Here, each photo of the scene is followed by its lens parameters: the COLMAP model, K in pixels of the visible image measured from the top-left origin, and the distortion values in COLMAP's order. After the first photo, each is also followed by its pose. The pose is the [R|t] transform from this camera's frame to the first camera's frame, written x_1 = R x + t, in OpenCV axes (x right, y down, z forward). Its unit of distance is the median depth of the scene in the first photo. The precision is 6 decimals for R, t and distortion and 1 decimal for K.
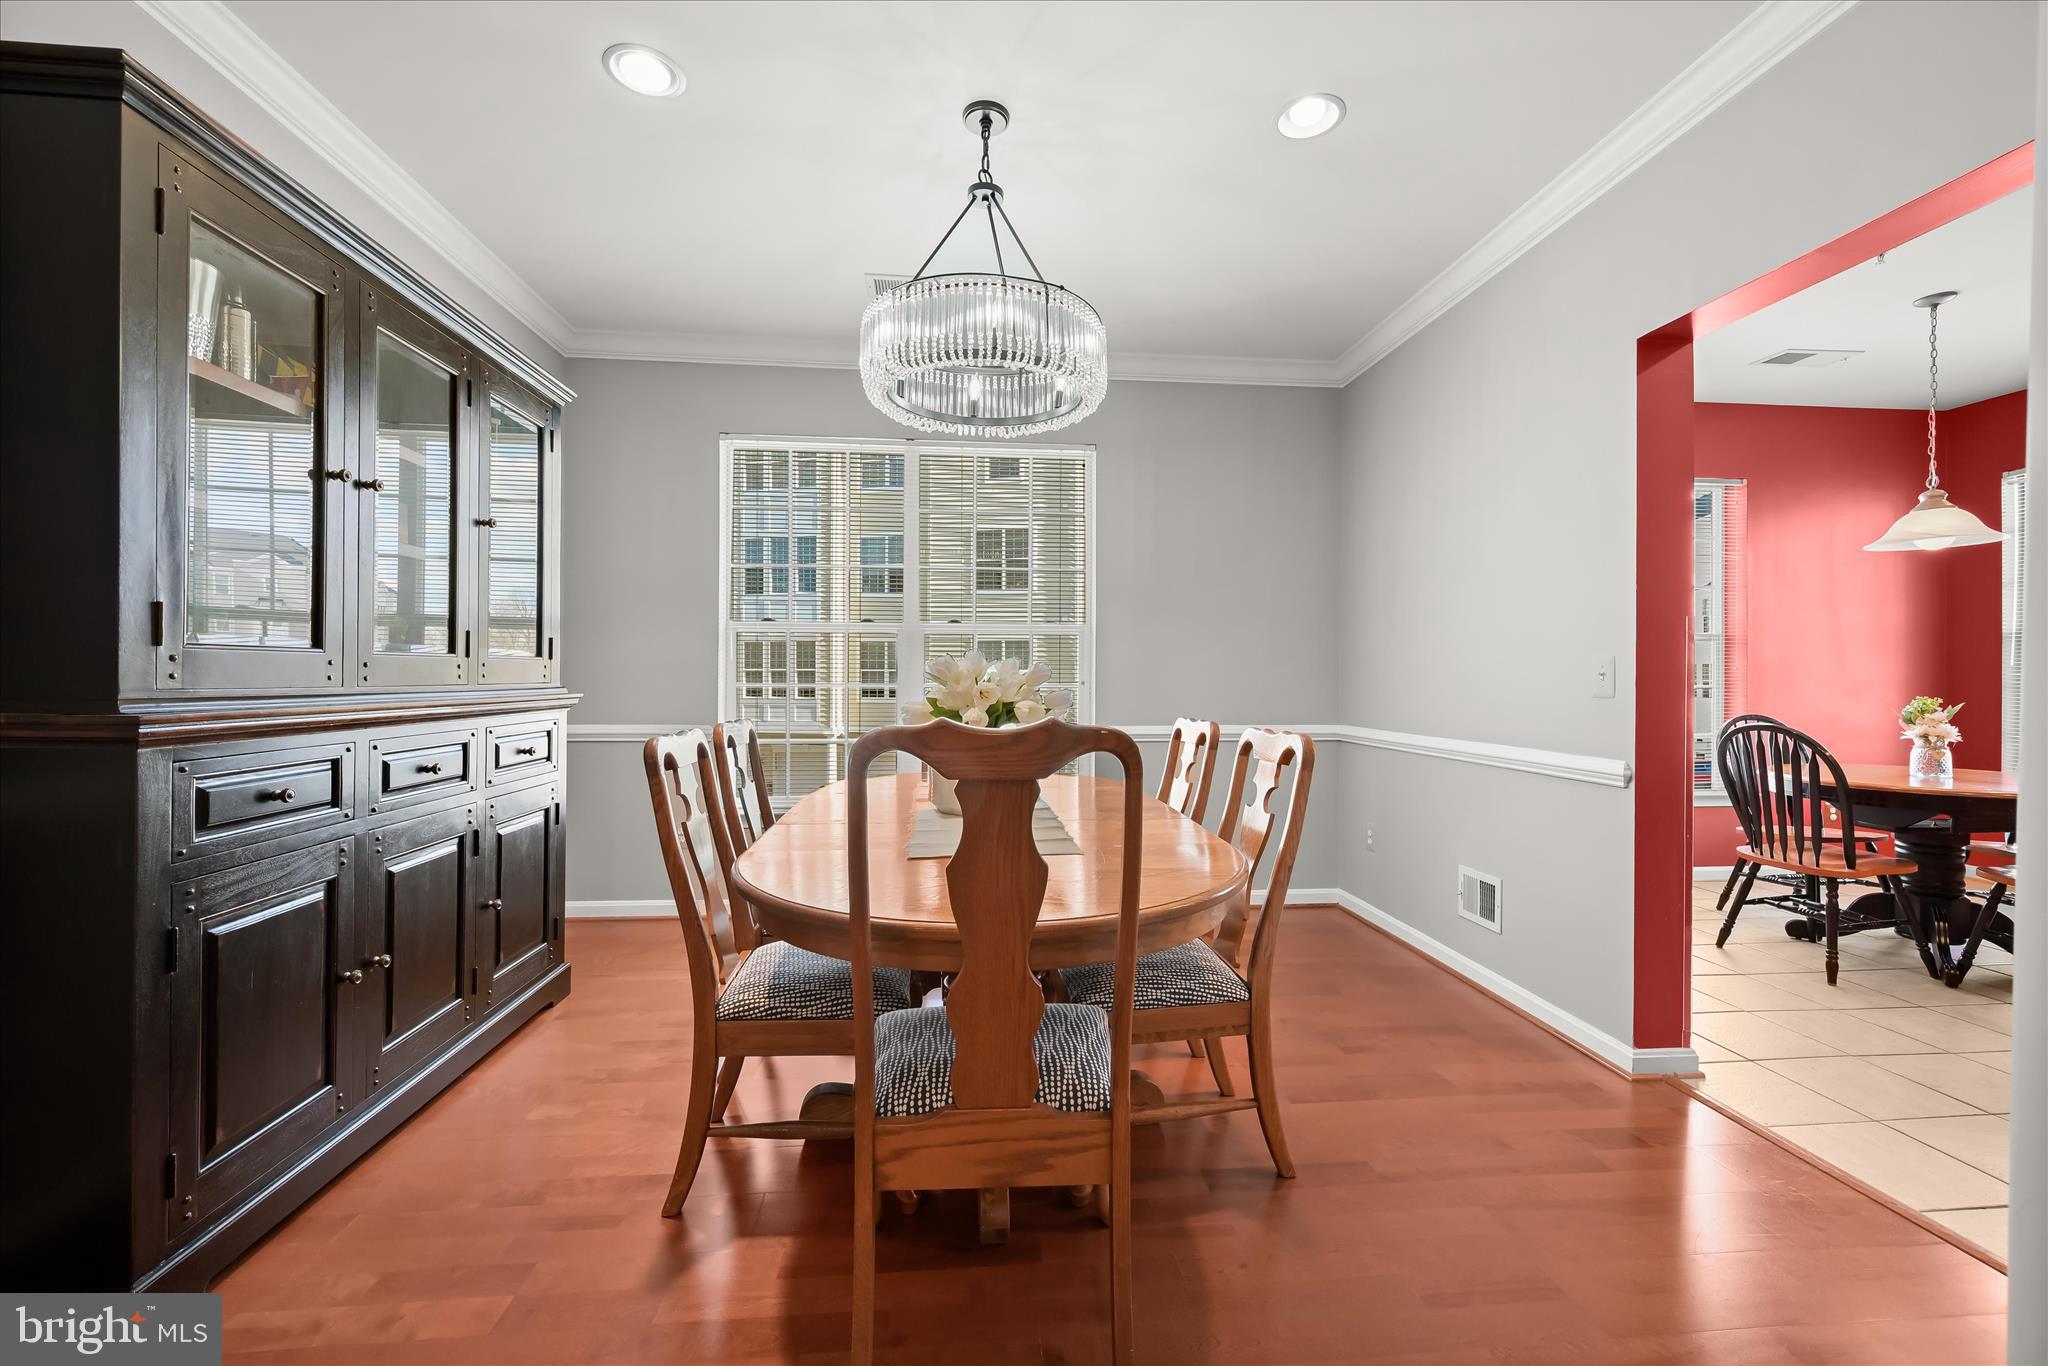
lens RADIAL K [[800.2, 0, 1024.9], [0, 800.2, 678.8], [0, 0, 1]] dist [-0.002487, -0.000076]
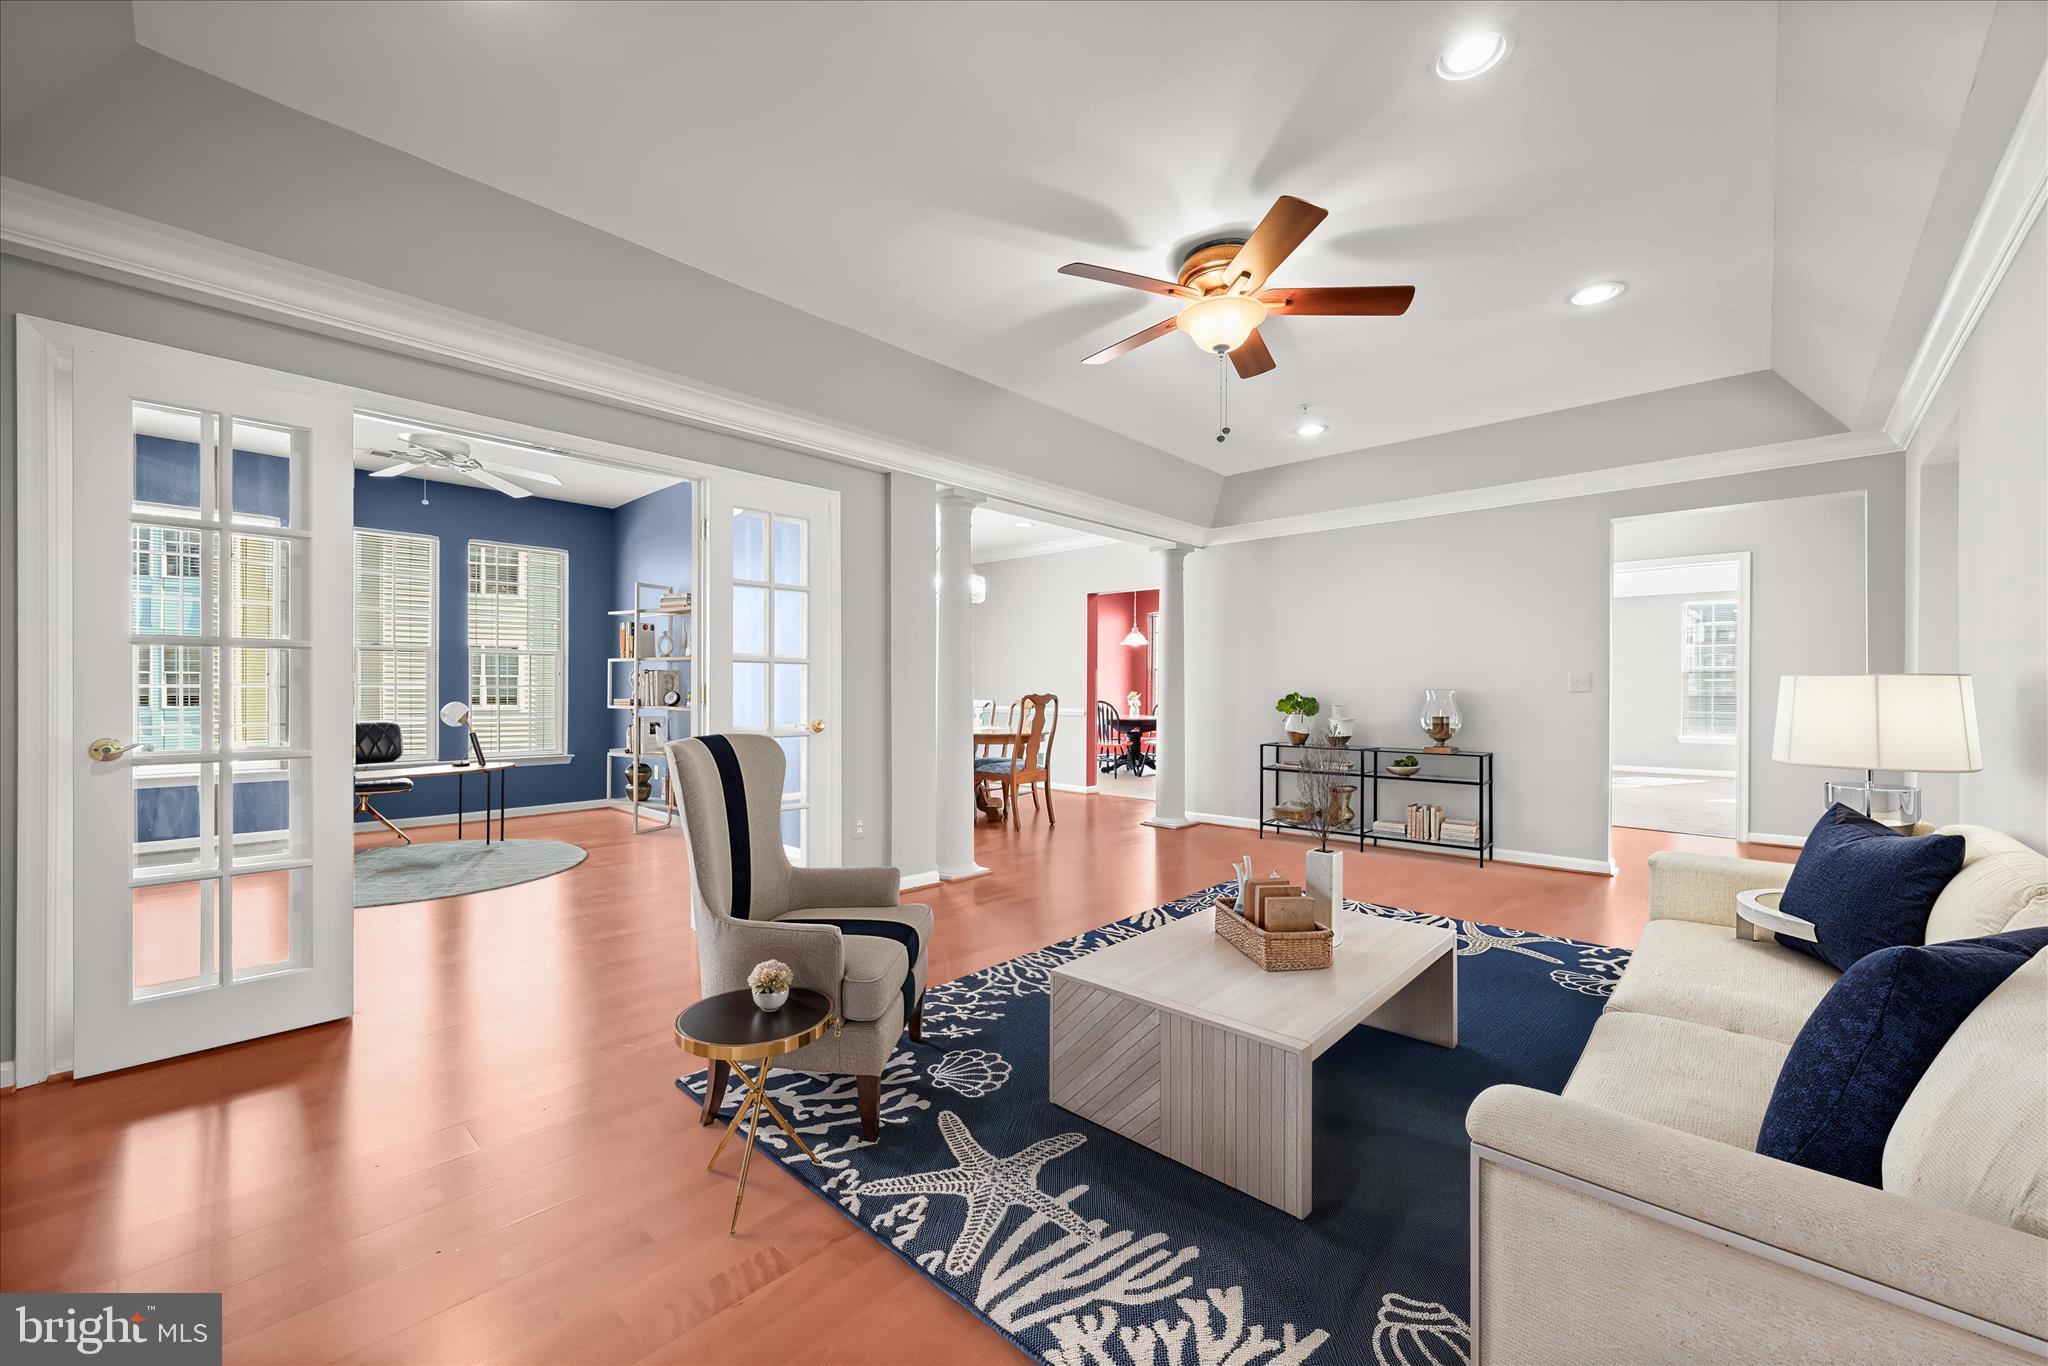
lens RADIAL K [[800.2, 0, 1023.1], [0, 800.2, 686.1], [0, 0, 1]] dist [-0.002487, -0.000076]
pose [[0.733857, 0.002167, 0.679301, -1.482423], [-0.002915, 0.999996, -0.000040, -0.001518], [-0.679298, -0.001950, 0.733860, -1.138526]]
